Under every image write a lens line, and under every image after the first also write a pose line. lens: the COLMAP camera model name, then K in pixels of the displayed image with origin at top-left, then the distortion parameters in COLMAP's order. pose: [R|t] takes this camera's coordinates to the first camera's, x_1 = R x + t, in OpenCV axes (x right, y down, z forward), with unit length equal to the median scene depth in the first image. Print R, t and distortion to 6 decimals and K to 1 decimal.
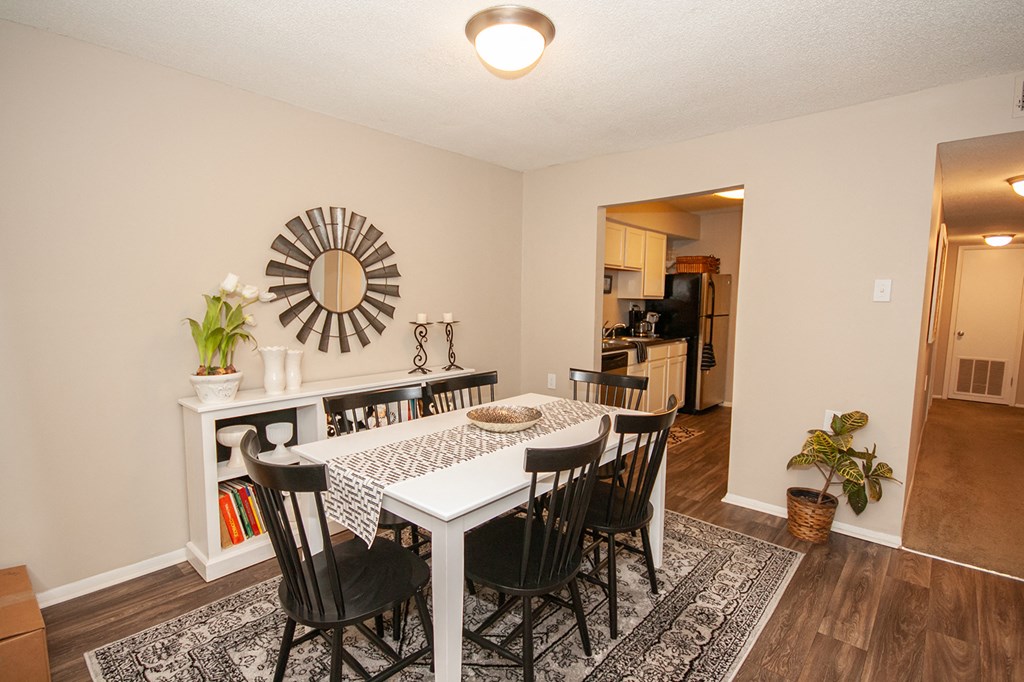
lens RADIAL K [[495.8, 0, 509.4], [0, 495.8, 350.2], [0, 0, 1]] dist [0.002455, -0.004988]
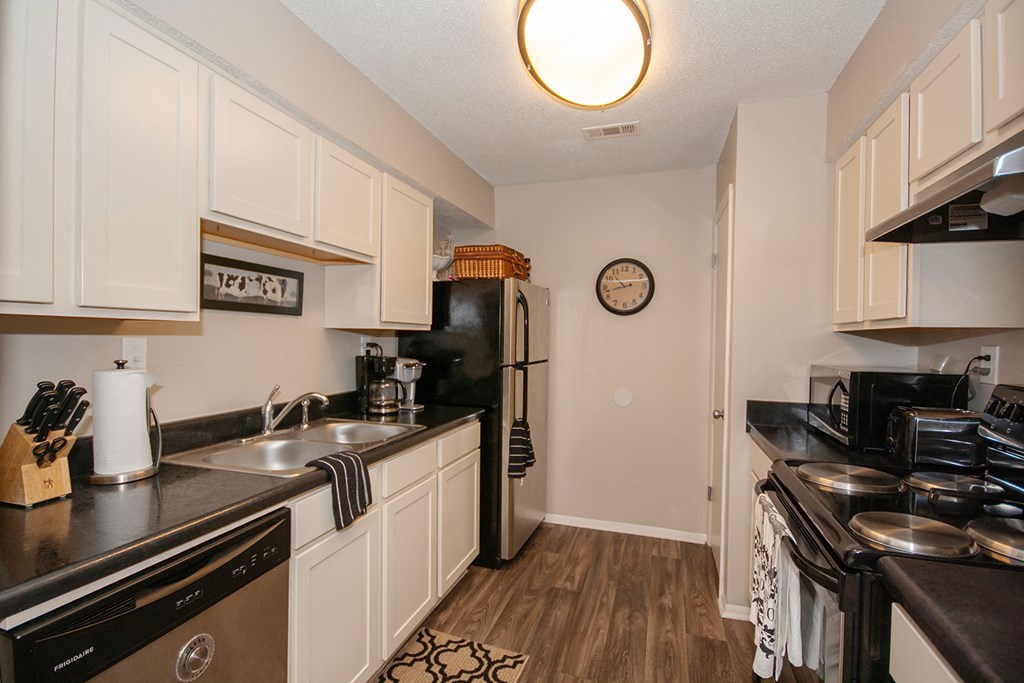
lens RADIAL K [[479.9, 0, 499.4], [0, 479.9, 342.2], [0, 0, 1]] dist [0.001988, -0.000103]
pose [[0.922529, -0.001110, 0.385927, 0.194305], [0.038487, 0.995275, -0.089138, -0.048724], [-0.384005, 0.097085, 0.918213, 0.552336]]
